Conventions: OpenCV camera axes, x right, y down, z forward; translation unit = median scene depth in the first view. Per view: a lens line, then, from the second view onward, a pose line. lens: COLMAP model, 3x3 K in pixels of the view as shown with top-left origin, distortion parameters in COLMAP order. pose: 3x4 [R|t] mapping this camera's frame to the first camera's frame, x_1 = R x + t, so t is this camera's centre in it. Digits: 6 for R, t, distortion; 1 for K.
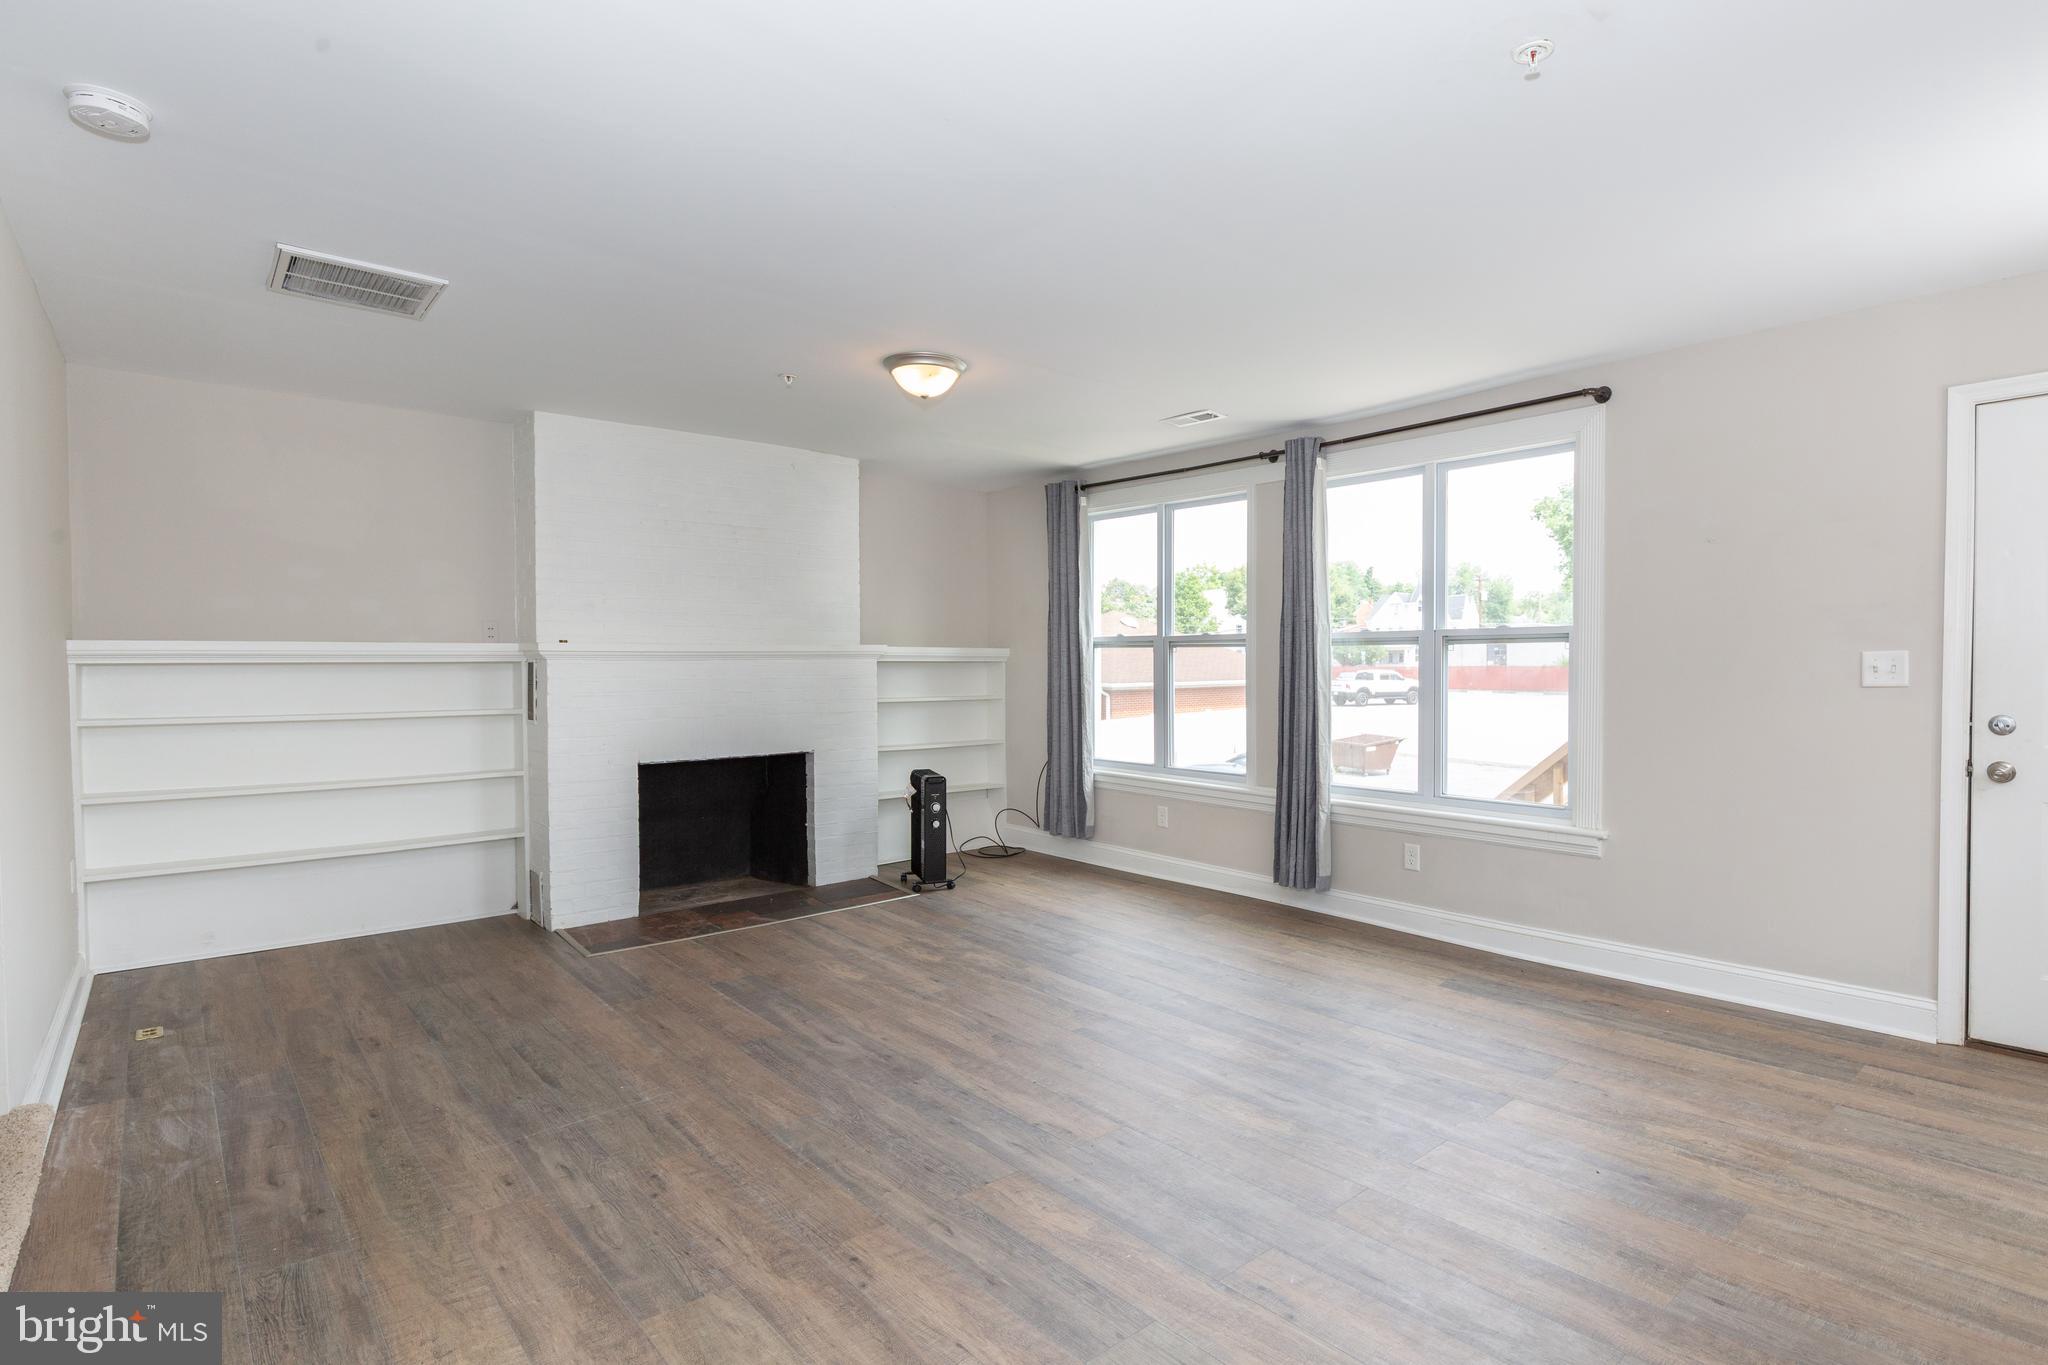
lens RADIAL K [[1021.2, 0, 1024.0], [0, 1021.2, 682.5], [0, 0, 1]] dist [0.000794, 0.000355]
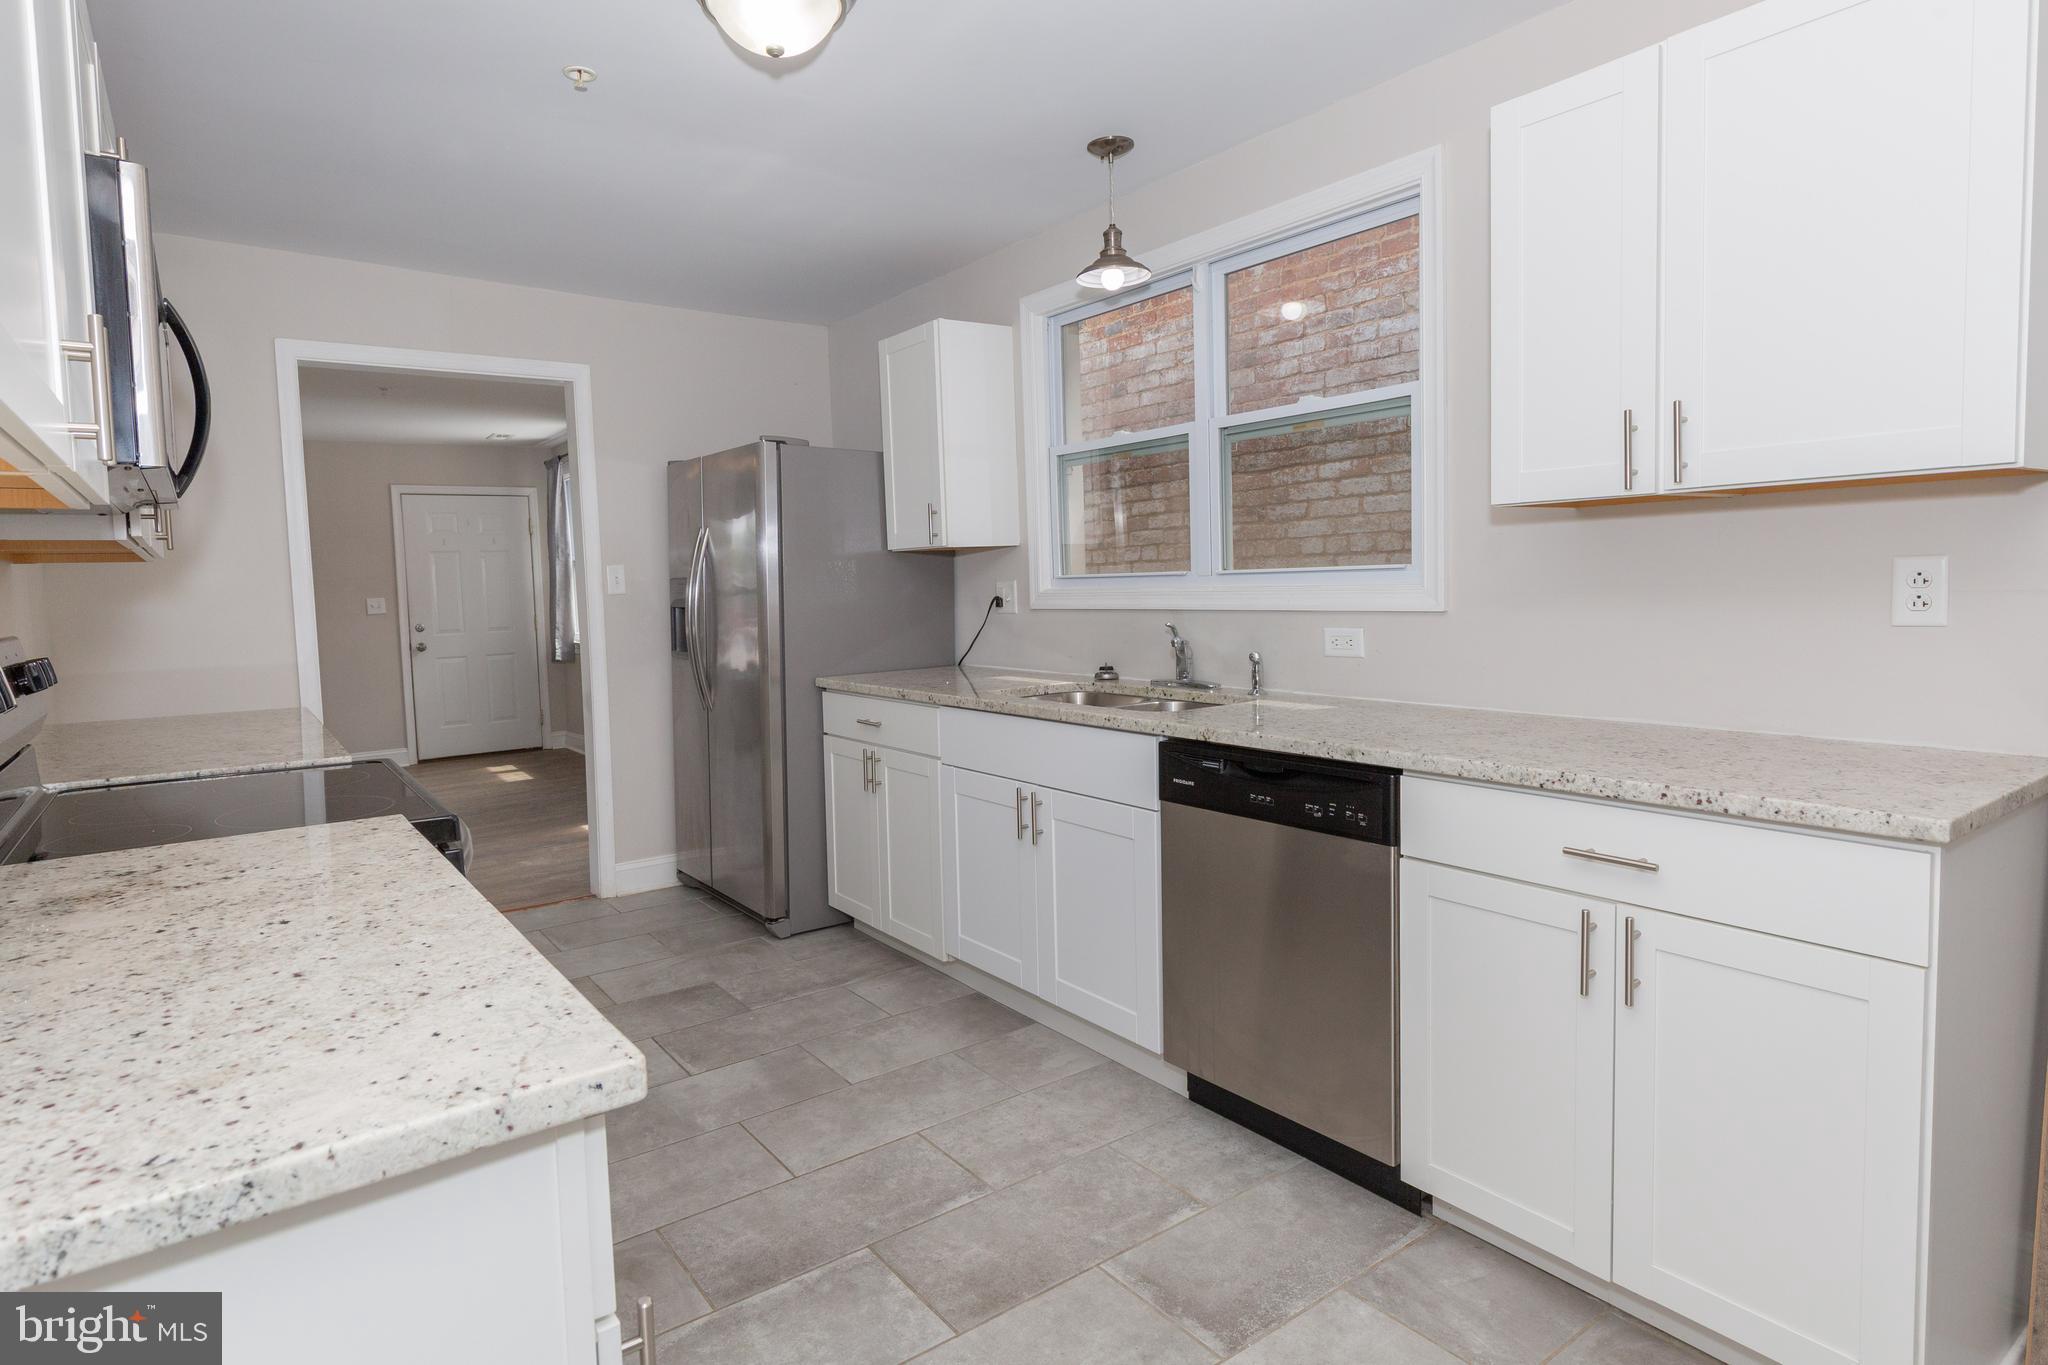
lens RADIAL K [[1097.7, 0, 971.7], [0, 1097.7, 646.3], [0, 0, 1]] dist [-0.001681, -0.000078]
pose [[0.092453, -0.059229, 0.993954, -1.346168], [0.055156, 0.997001, 0.054280, 0.014116], [-0.994188, 0.049804, 0.095443, -0.487244]]
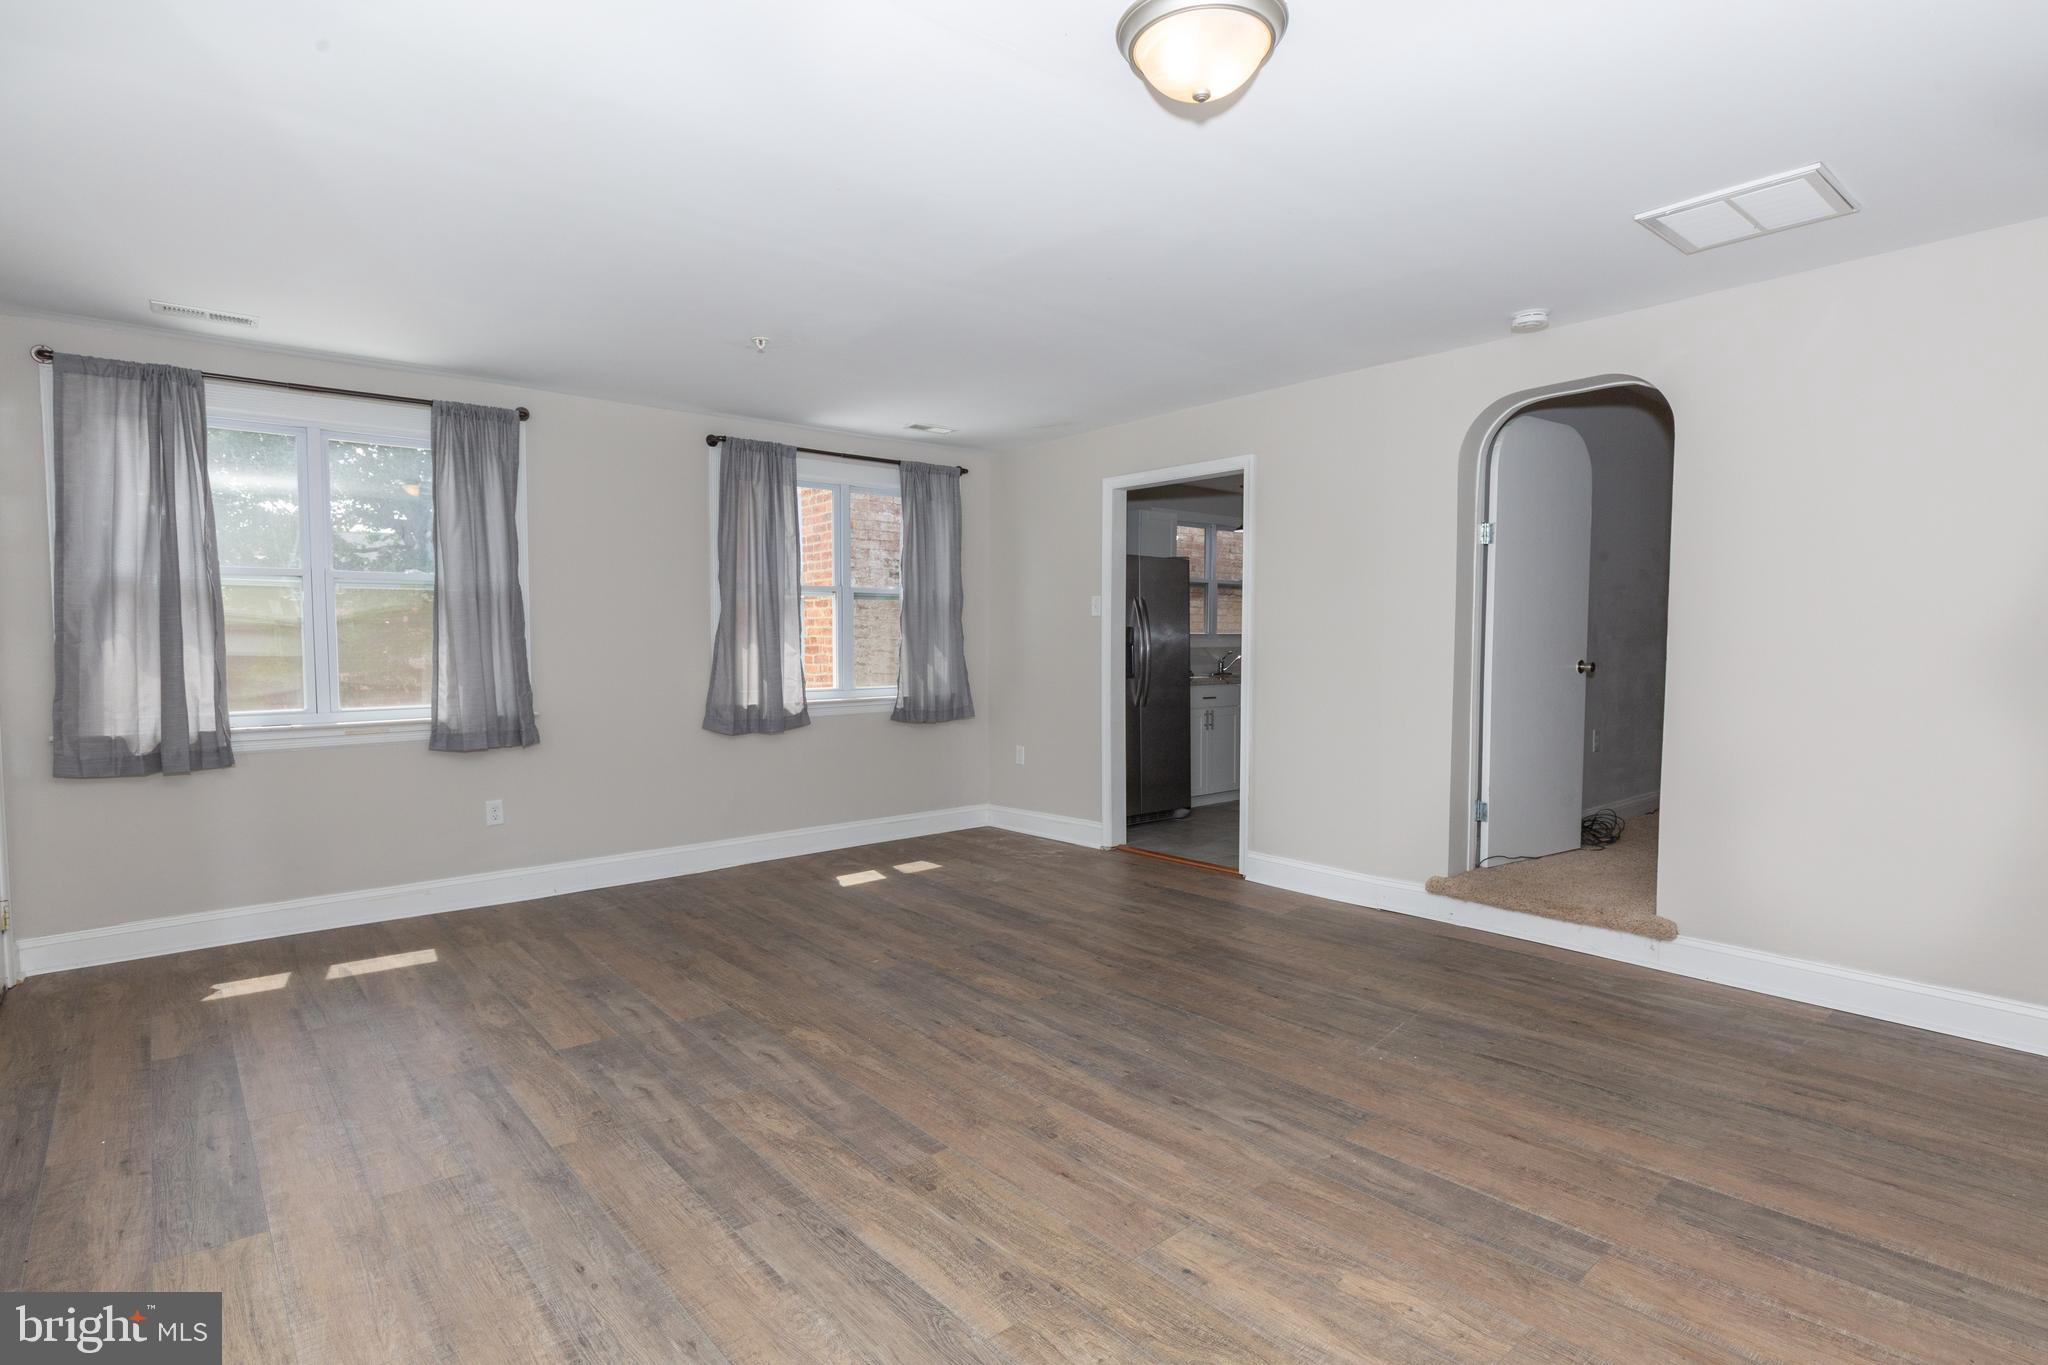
lens RADIAL K [[1010.0, 0, 1041.7], [0, 1010.0, 689.3], [0, 0, 1]] dist [0.002924, 0.000307]
pose [[-0.999700, 0.011092, -0.021823, -0.007428], [0.009447, 0.997209, 0.074060, -0.036415], [0.022583, 0.073832, -0.997015, 1.720928]]
